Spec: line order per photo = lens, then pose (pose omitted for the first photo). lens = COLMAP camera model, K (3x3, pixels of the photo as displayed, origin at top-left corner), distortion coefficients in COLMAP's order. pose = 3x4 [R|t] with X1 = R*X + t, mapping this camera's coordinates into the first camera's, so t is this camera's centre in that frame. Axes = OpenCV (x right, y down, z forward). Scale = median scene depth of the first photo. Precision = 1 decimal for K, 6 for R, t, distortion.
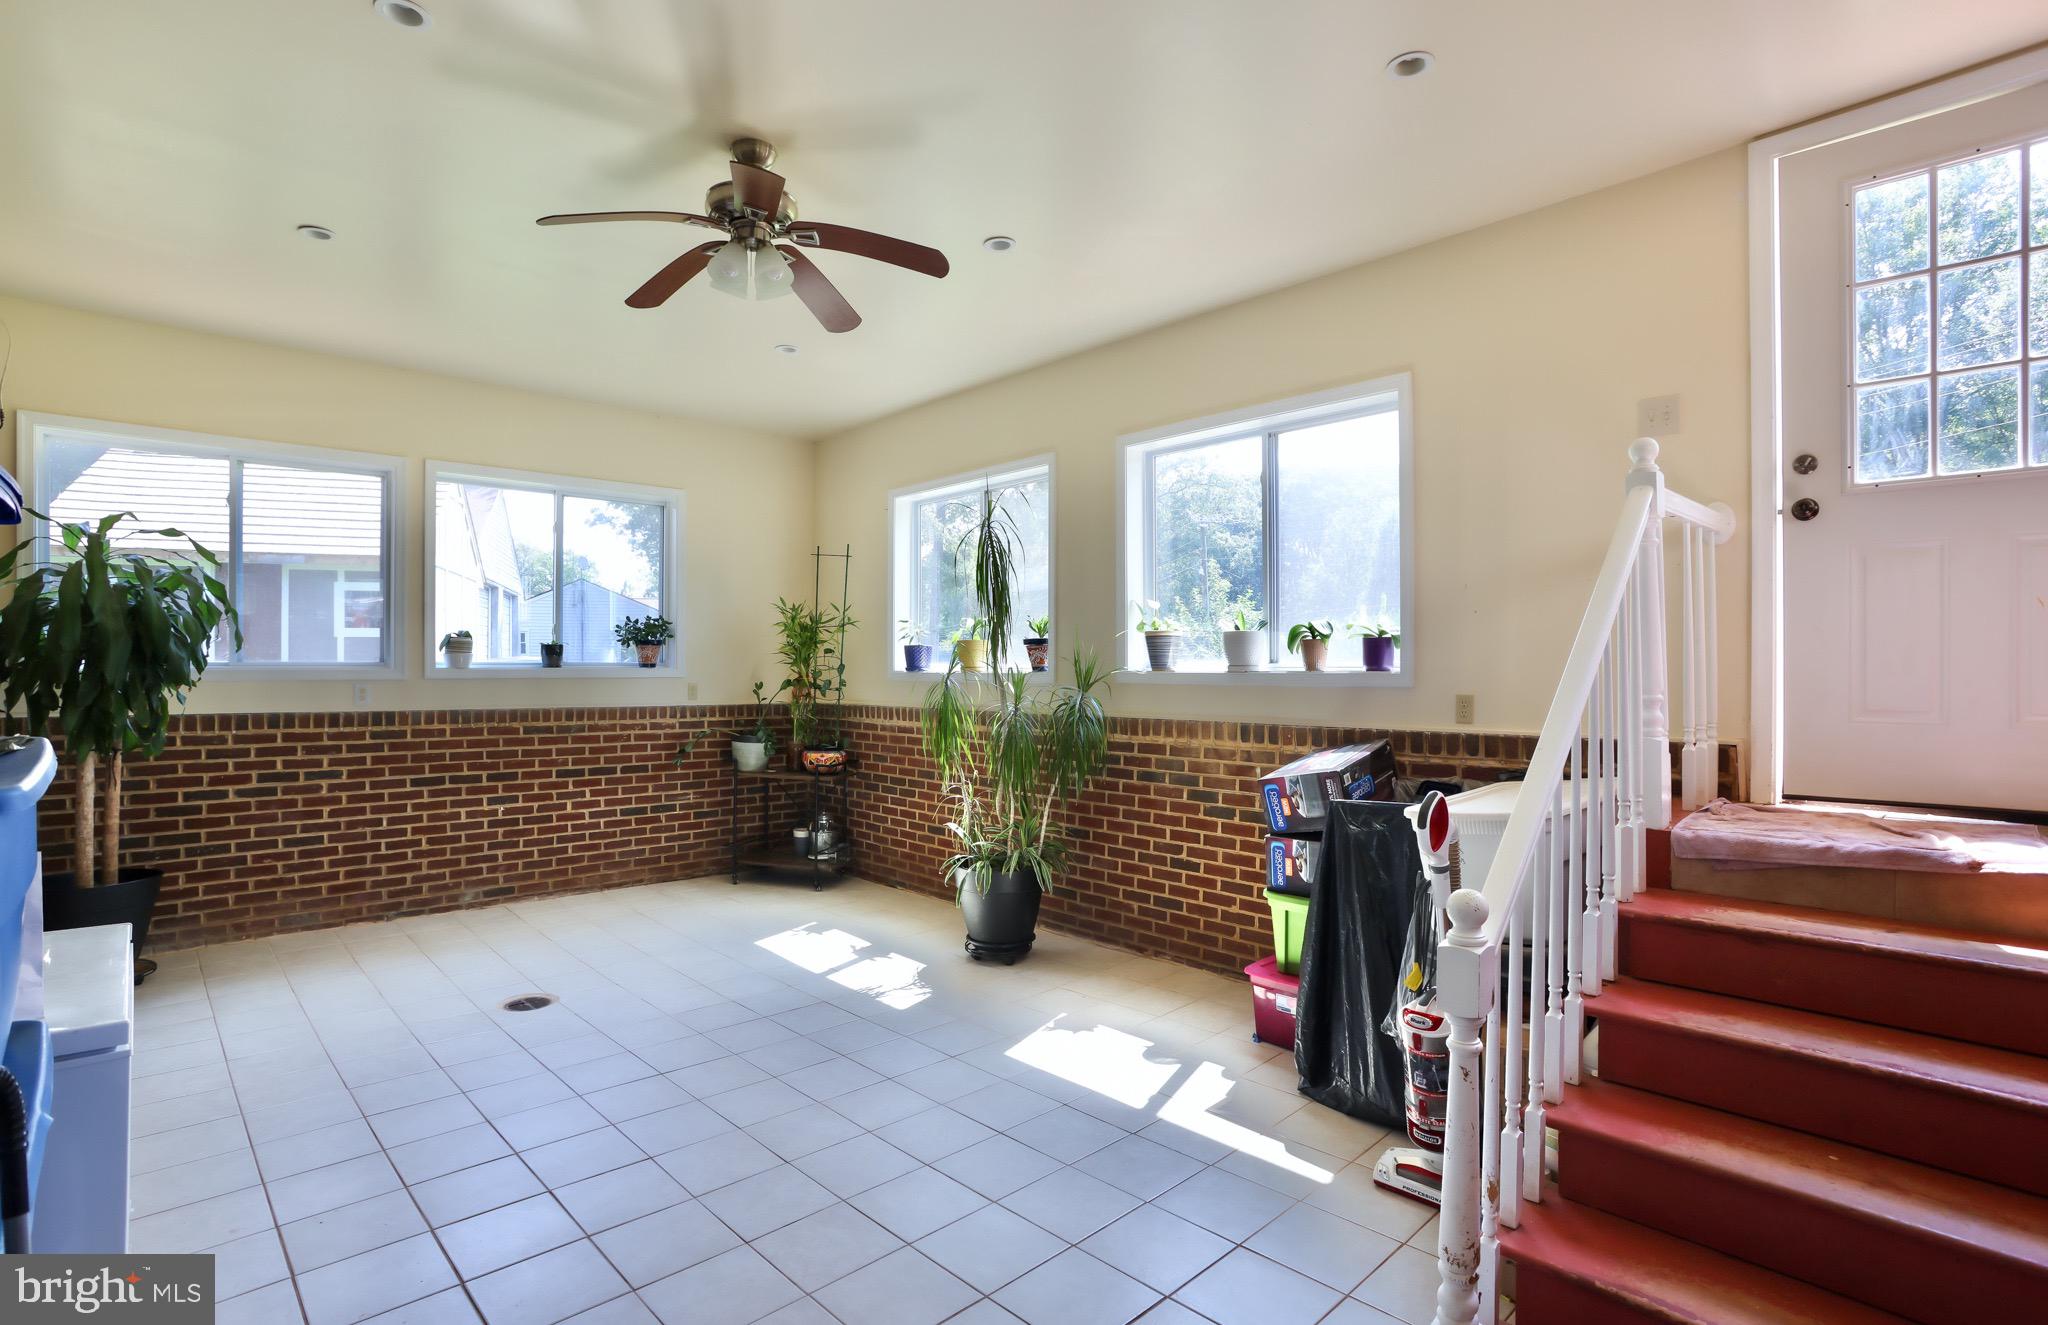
lens RADIAL K [[1016.9, 0, 1001.8], [0, 1016.9, 649.3], [0, 0, 1]] dist [-0.064056, 0.025247]
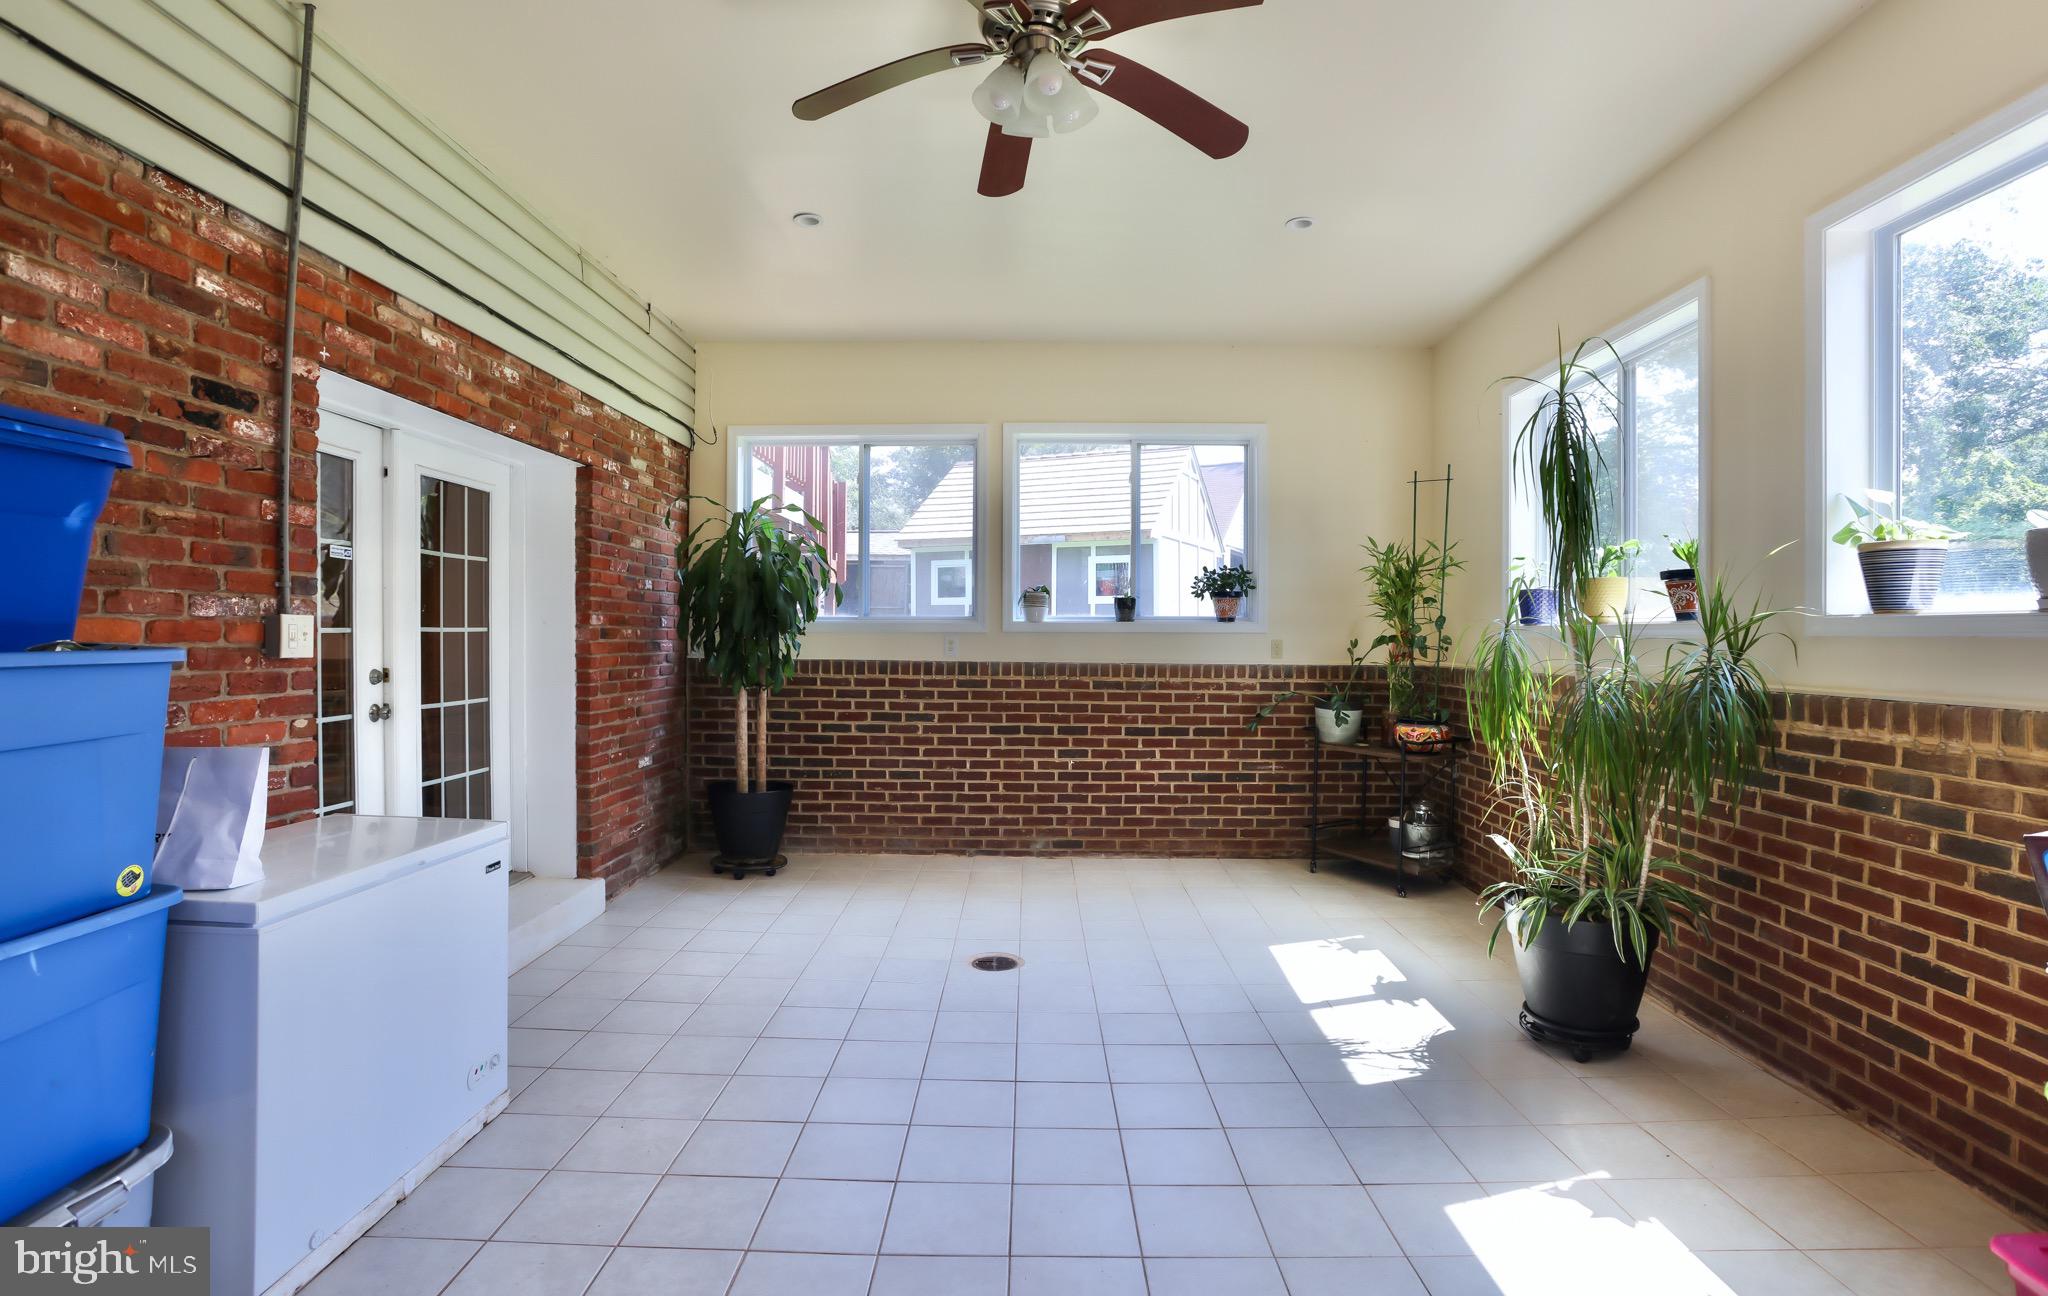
lens RADIAL K [[1003.8, 0, 979.9], [0, 1003.8, 629.8], [0, 0, 1]] dist [-0.047769, 0.018963]
pose [[0.721620, 0.000695, -0.692289, 0.146188], [0.007685, 0.999930, 0.009015, 0.018878], [0.692247, -0.011825, 0.721564, 0.234782]]
